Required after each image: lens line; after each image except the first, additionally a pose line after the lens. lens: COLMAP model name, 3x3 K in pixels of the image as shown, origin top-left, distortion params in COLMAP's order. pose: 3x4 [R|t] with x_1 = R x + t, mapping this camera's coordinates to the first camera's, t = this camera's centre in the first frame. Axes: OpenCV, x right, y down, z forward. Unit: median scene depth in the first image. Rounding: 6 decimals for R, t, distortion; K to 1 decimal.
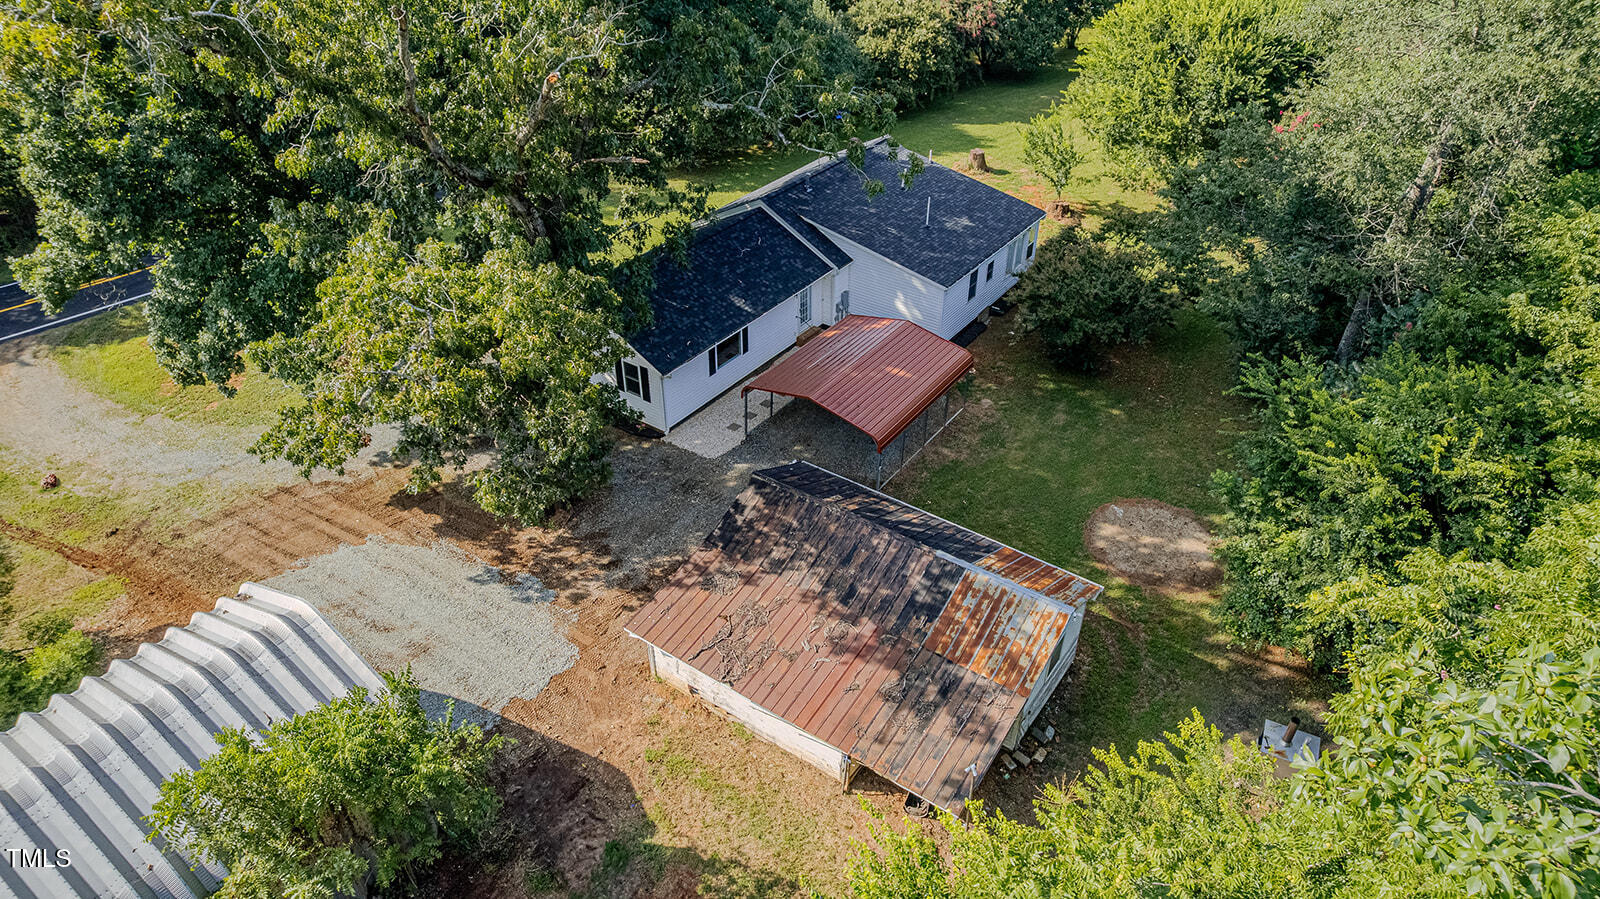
lens RADIAL K [[1013.8, 0, 800.0], [0, 1013.8, 449.5], [0, 0, 1]] dist [-0.057977, -0.000261]
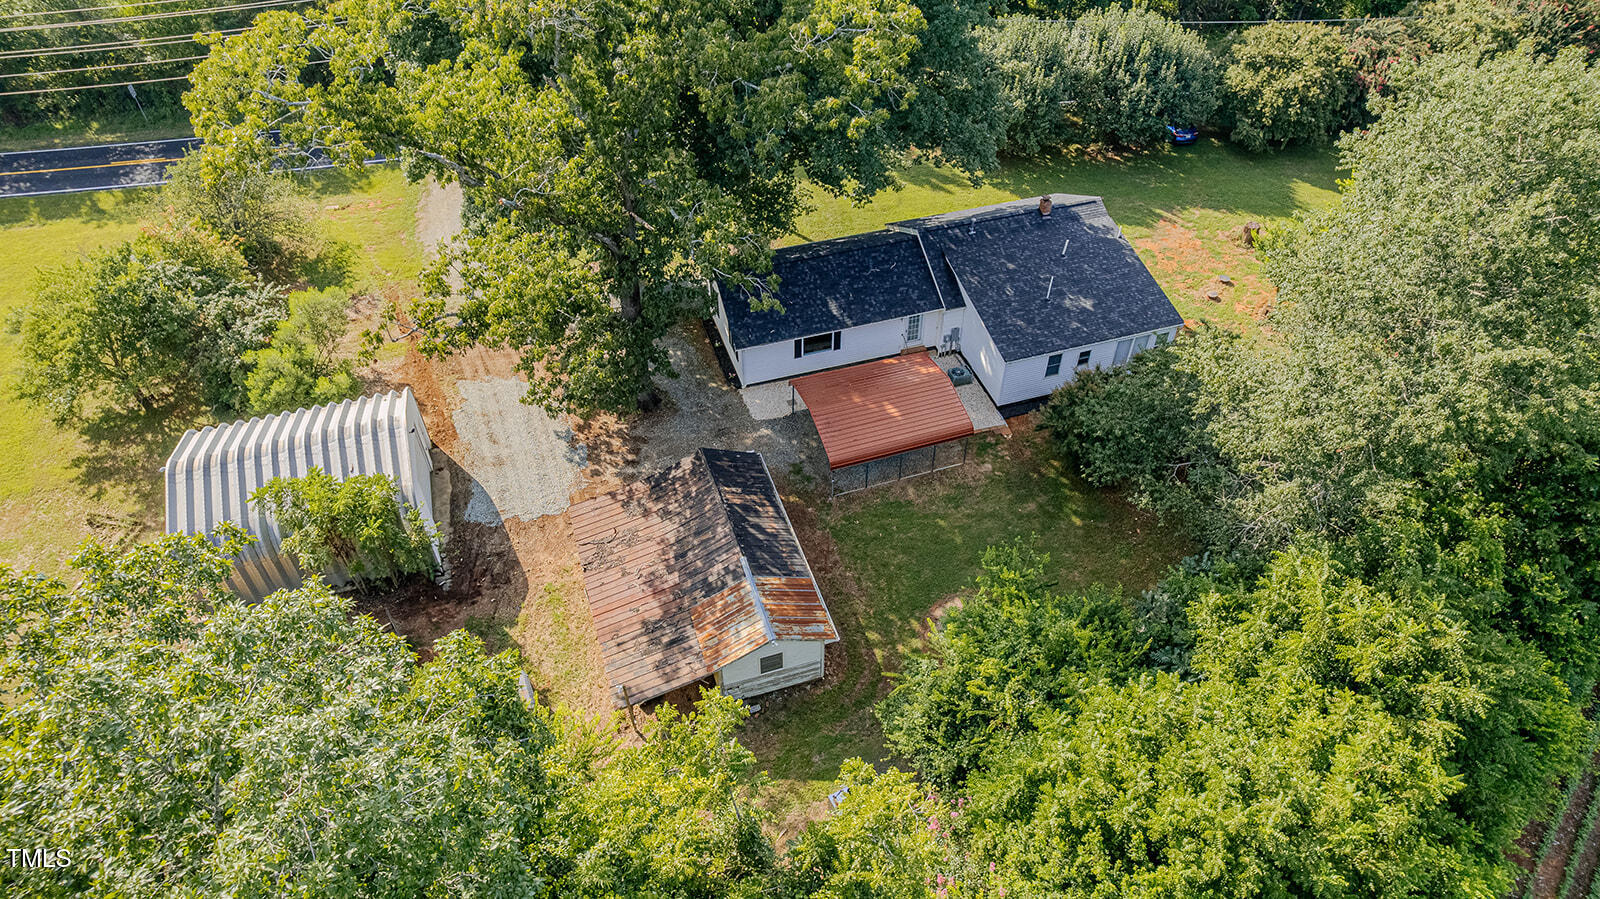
lens RADIAL K [[1013.8, 0, 800.0], [0, 1013.8, 449.5], [0, 0, 1]] dist [-0.057977, -0.000261]
pose [[0.798827, 0.419417, -0.431236, 0.505798], [-0.343480, 0.906528, 0.245414, -0.276597], [0.493859, -0.047923, 0.868221, -0.122561]]
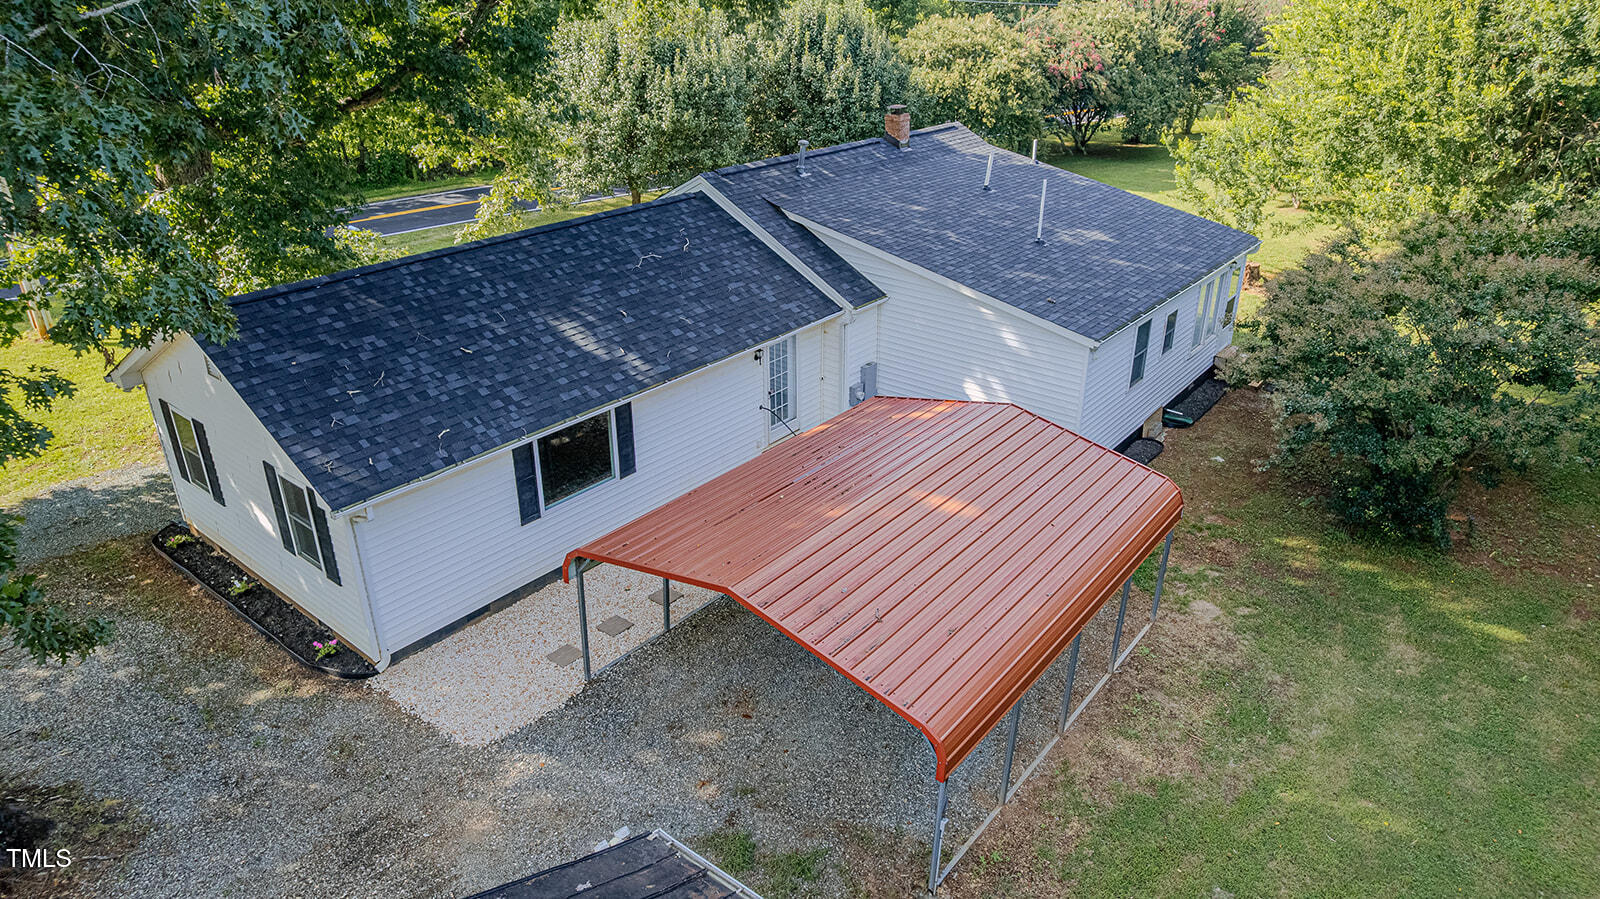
lens RADIAL K [[1013.8, 0, 800.0], [0, 1013.8, 449.5], [0, 0, 1]] dist [-0.057977, -0.000261]
pose [[0.998215, 0.024598, -0.054414, 0.042384], [-0.033712, 0.984257, -0.173499, -0.034377], [0.049289, 0.175024, 0.983330, 0.582195]]
